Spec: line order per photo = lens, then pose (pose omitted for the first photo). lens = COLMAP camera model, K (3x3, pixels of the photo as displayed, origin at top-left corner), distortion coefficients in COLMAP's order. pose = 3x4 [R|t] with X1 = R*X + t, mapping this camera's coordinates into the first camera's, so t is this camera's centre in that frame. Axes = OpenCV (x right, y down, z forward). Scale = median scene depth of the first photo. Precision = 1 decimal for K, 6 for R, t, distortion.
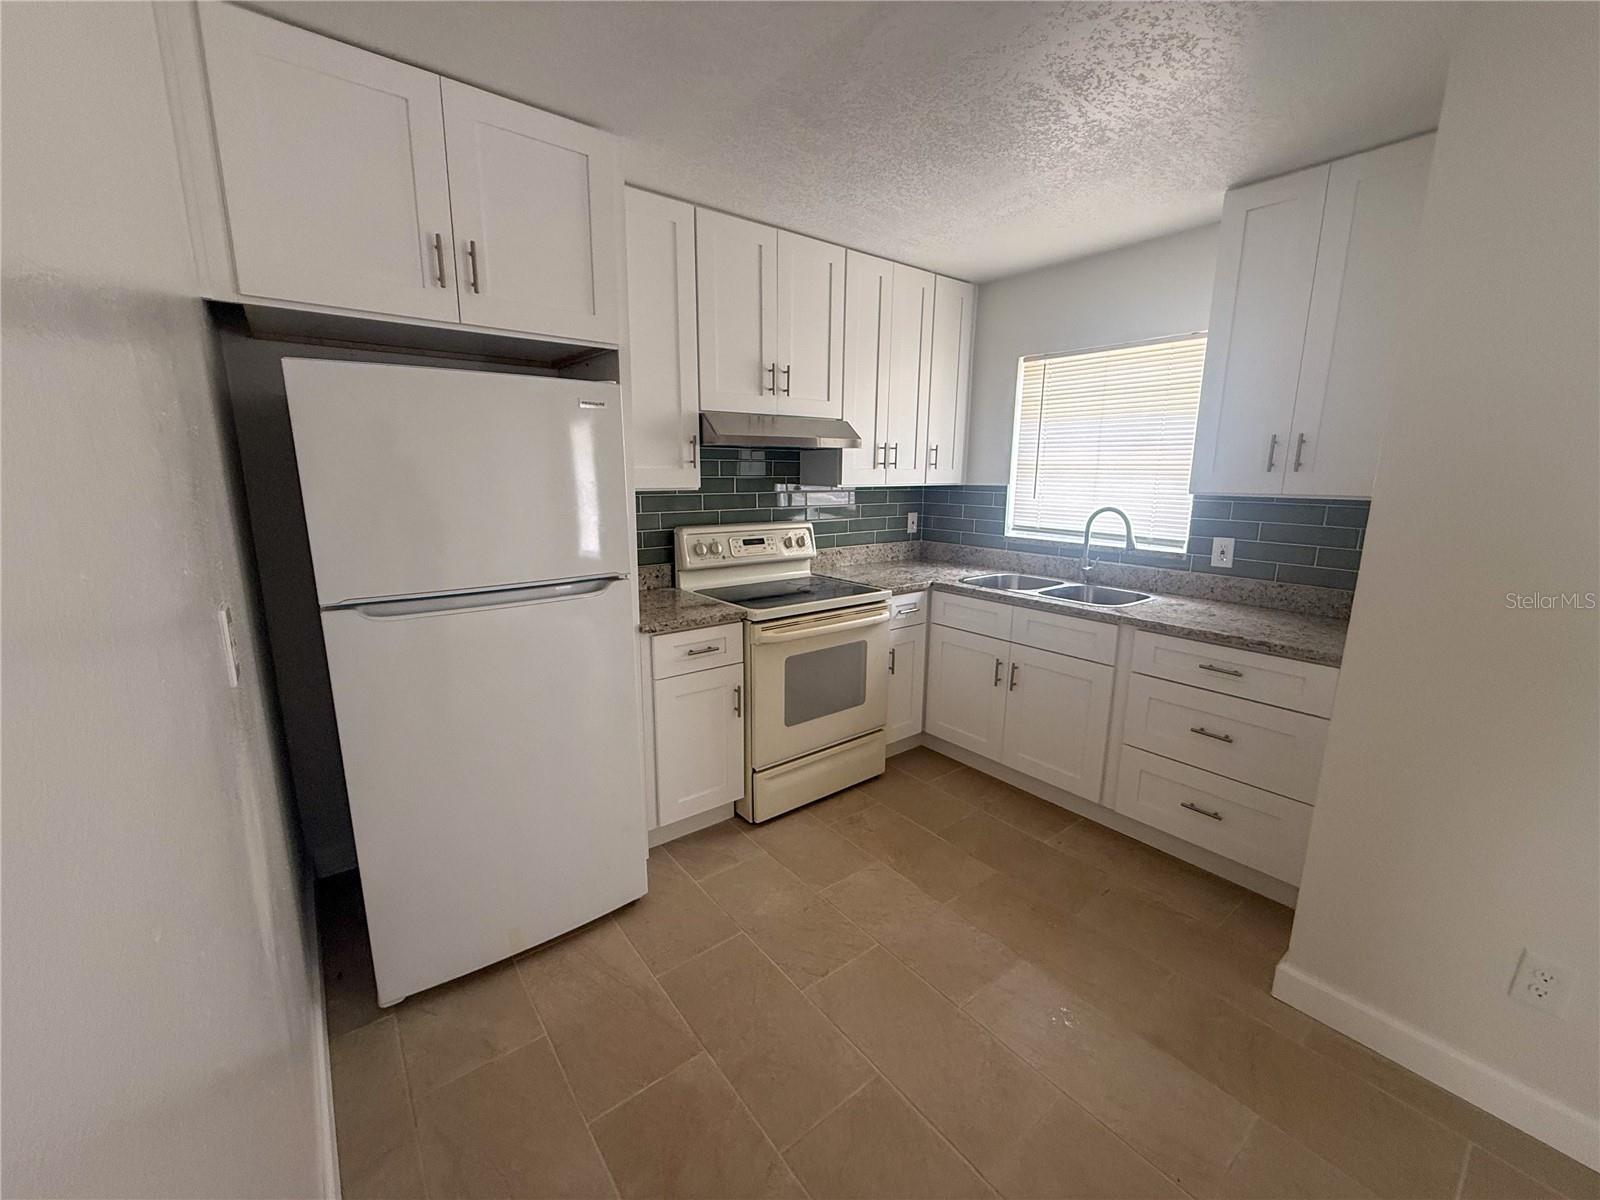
lens RADIAL K [[641.3, 0, 800.0], [0, 641.3, 600.0], [0, 0, 1]] dist [-0.001274, 0.000084]
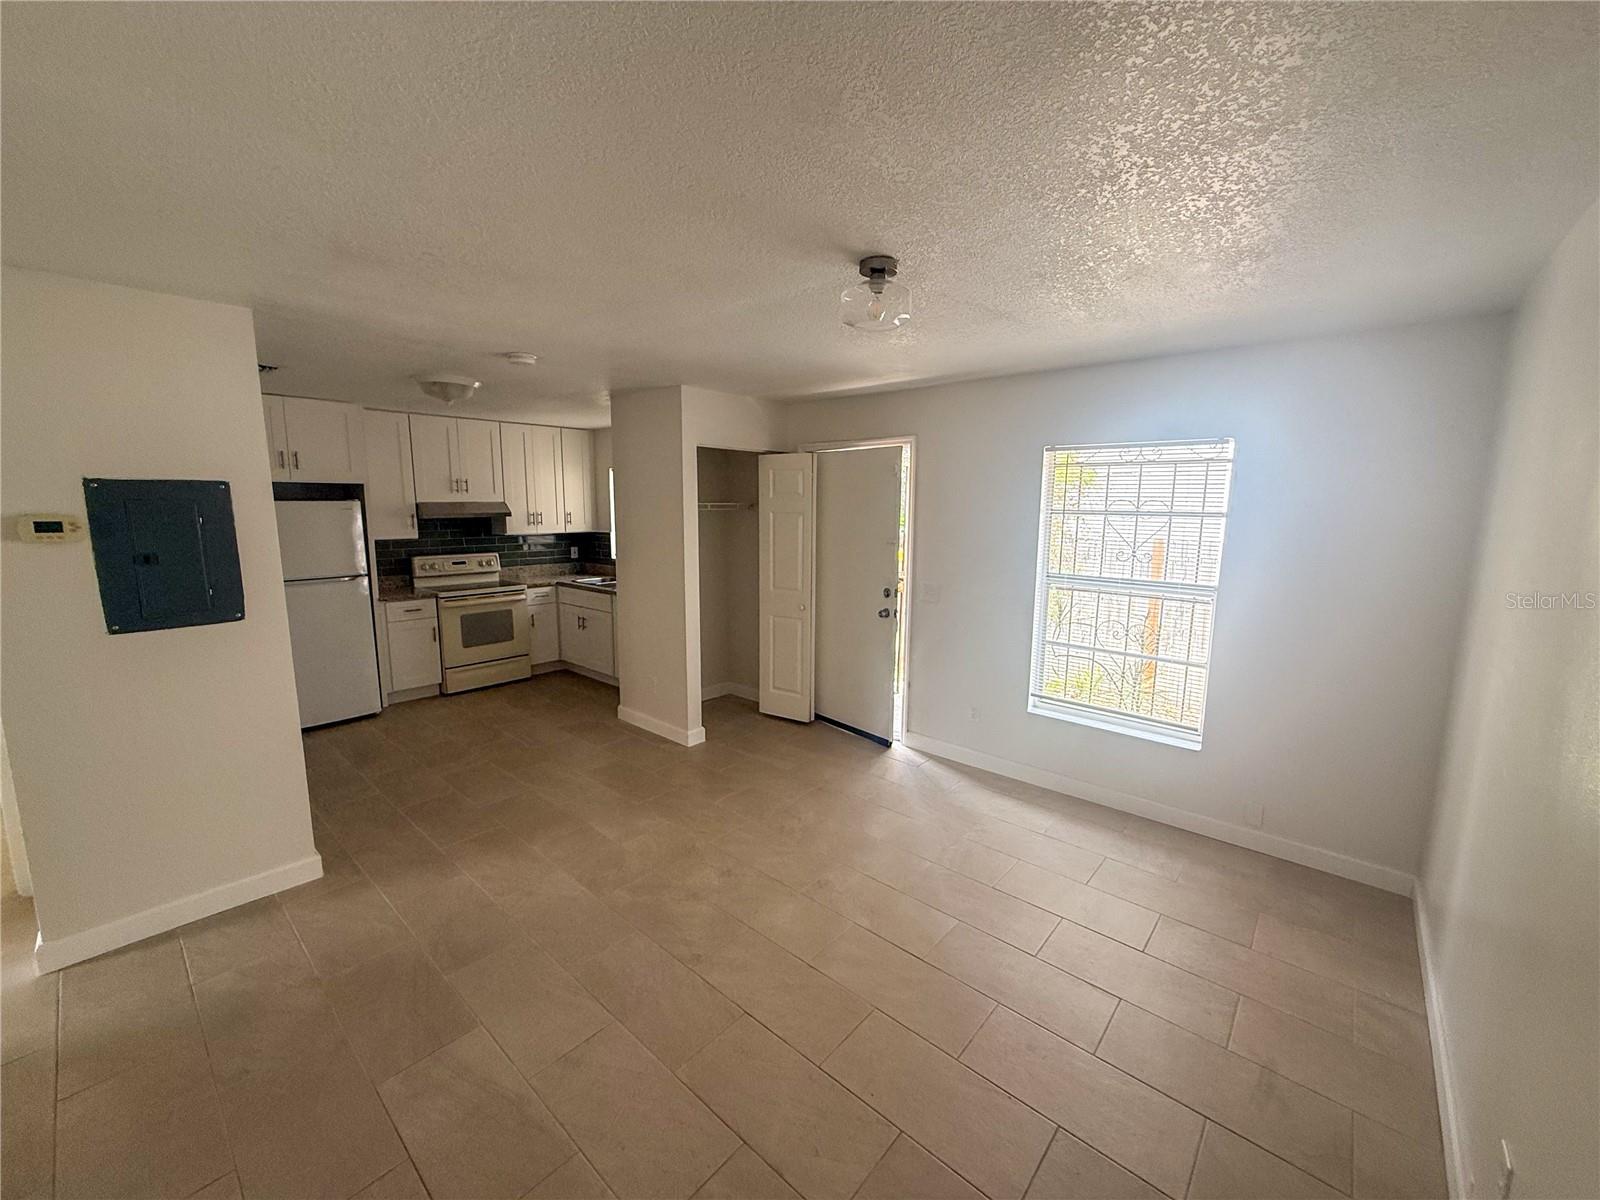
lens RADIAL K [[641.3, 0, 800.0], [0, 641.3, 600.0], [0, 0, 1]] dist [-0.001274, 0.000084]
pose [[0.984324, -0.029687, 0.173852, 0.652110], [0.038030, 0.998269, -0.044855, 0.160192], [-0.172219, 0.050763, 0.983750, -1.188065]]
